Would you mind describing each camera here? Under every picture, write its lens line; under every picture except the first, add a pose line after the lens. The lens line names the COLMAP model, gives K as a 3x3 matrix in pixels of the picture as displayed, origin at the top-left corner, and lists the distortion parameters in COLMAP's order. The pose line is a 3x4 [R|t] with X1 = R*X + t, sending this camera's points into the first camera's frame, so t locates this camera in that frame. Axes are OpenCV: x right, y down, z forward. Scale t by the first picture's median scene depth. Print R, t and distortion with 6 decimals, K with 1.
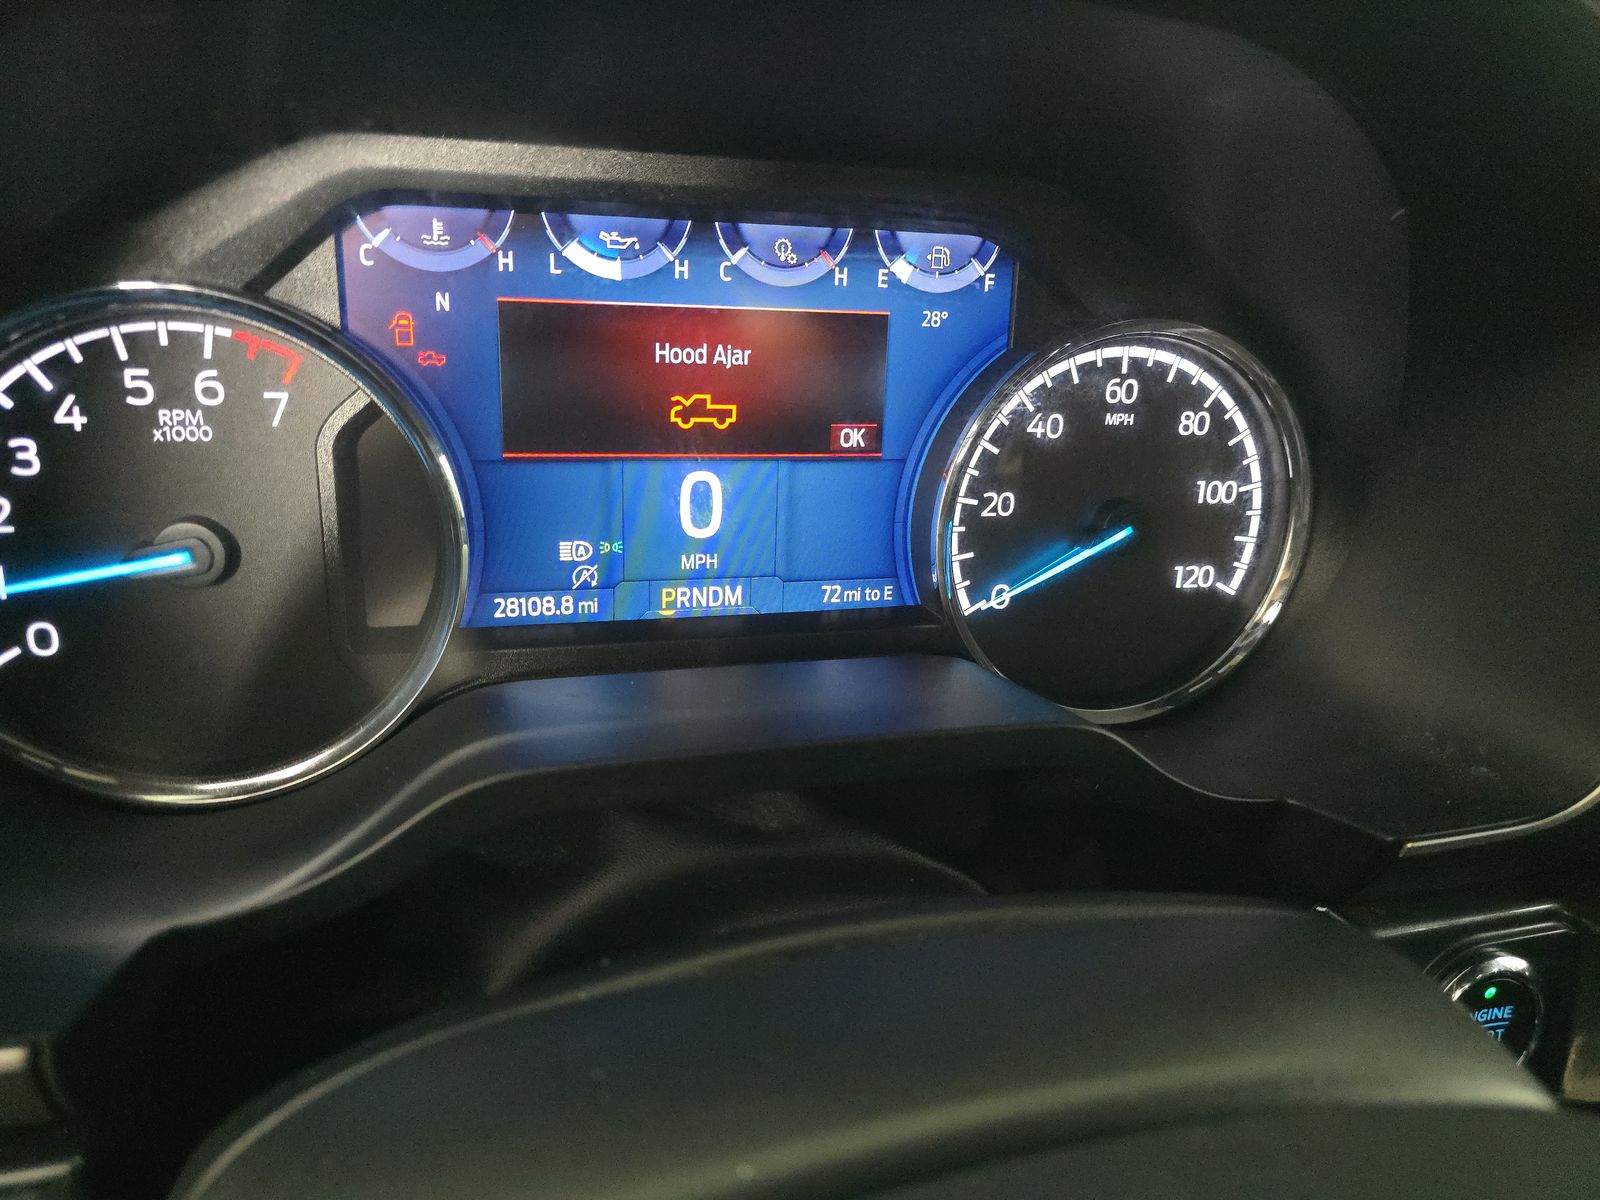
lens RADIAL K [[1065.5, 0, 792.3], [0, 1065.5, 605.1], [0, 0, 1]] dist [0.043585, -0.045189]
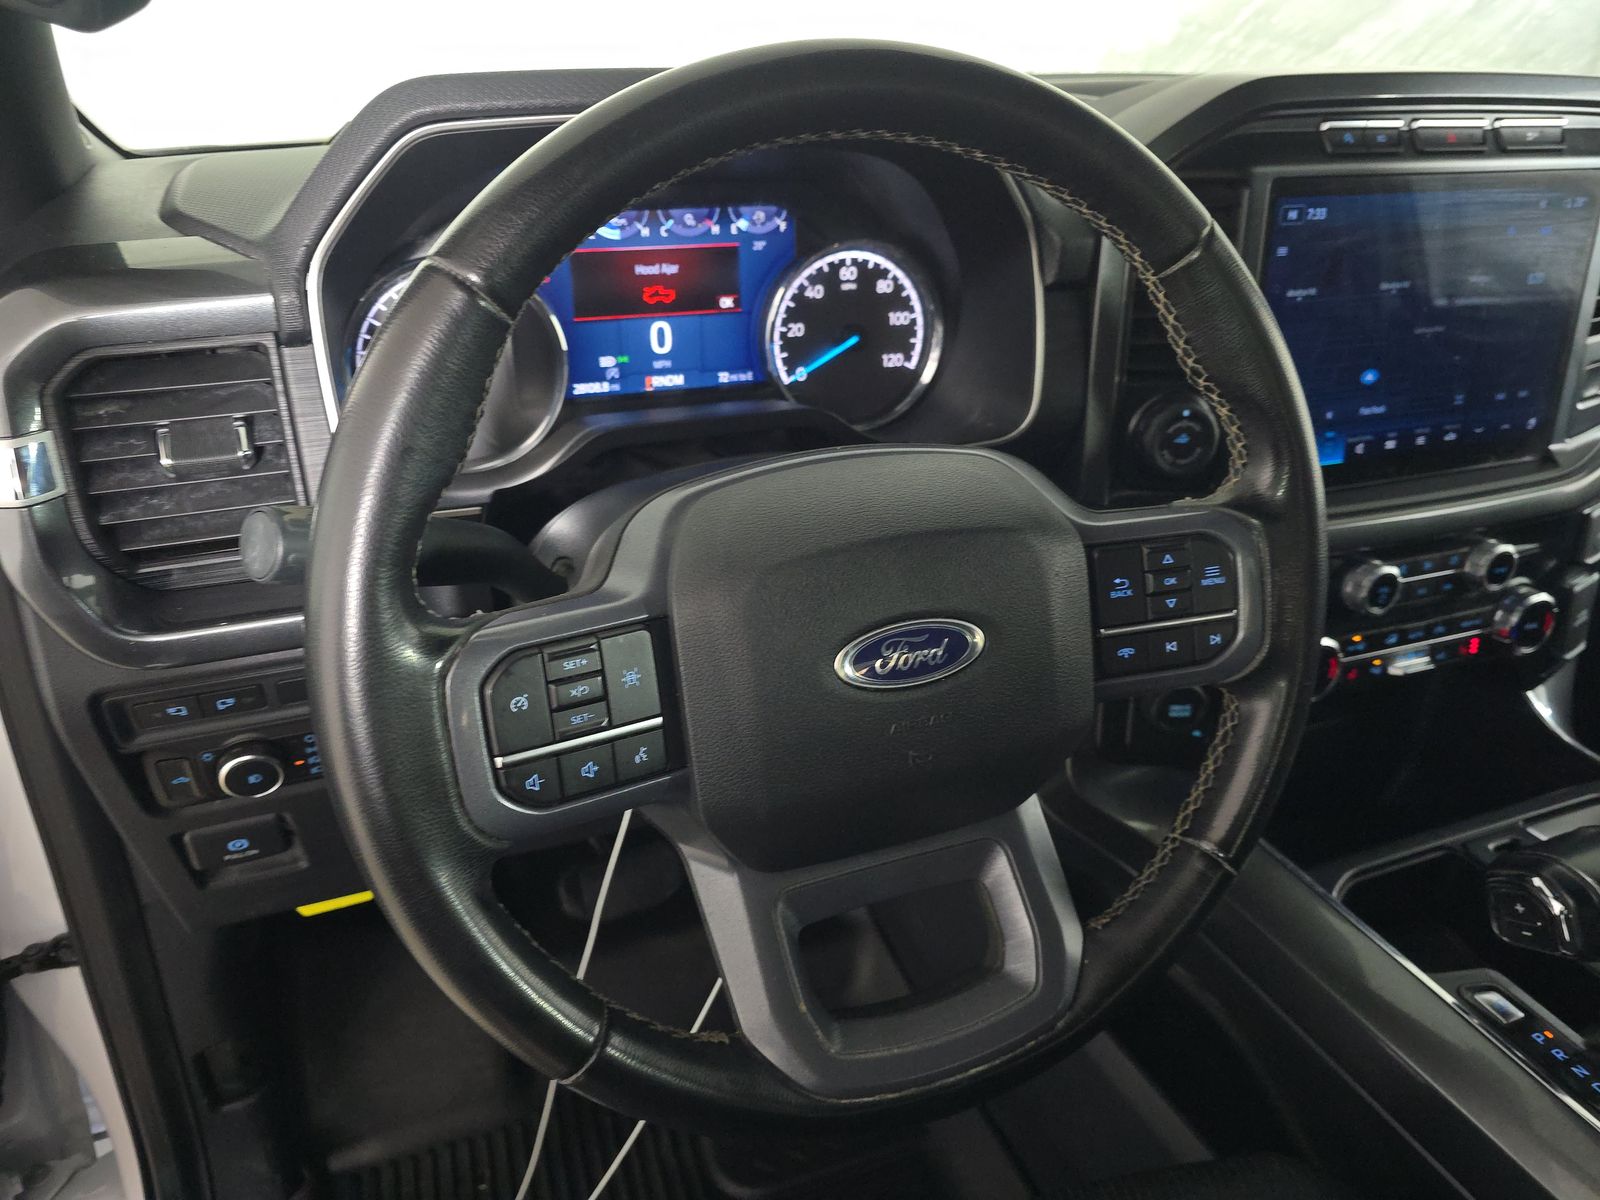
lens RADIAL K [[1086.6, 0, 795.8], [0, 1086.6, 606.9], [0, 0, 1]] dist [0.034620, -0.047745]
pose [[0.993963, -0.082229, 0.072634, -0.016623], [0.073189, 0.990146, 0.119395, 0.203239], [-0.081736, -0.113358, 0.990186, -1.286942]]
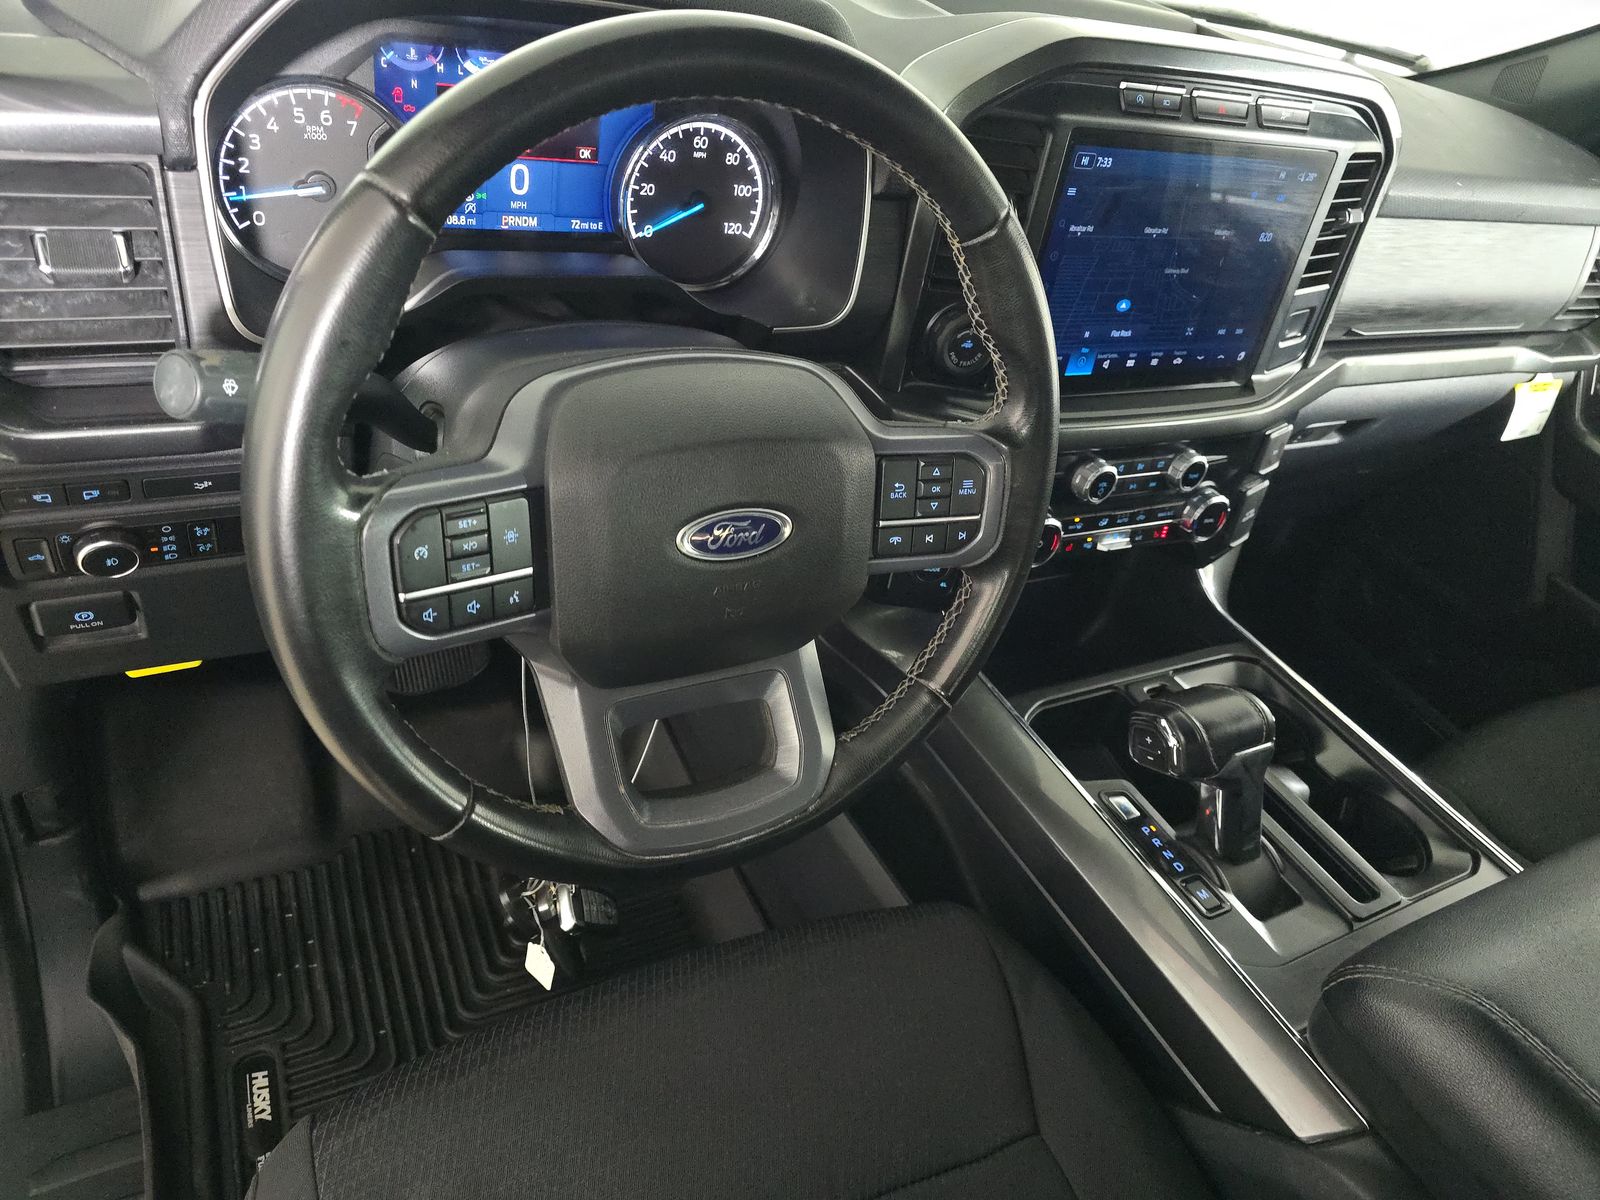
lens RADIAL K [[1065.5, 0, 792.3], [0, 1065.5, 605.1], [0, 0, 1]] dist [0.043585, -0.045189]
pose [[0.966508, -0.016234, 0.256124, -0.121449], [-0.066670, 0.947851, 0.311664, 0.017307], [-0.247827, -0.318302, 0.915022, -1.558940]]
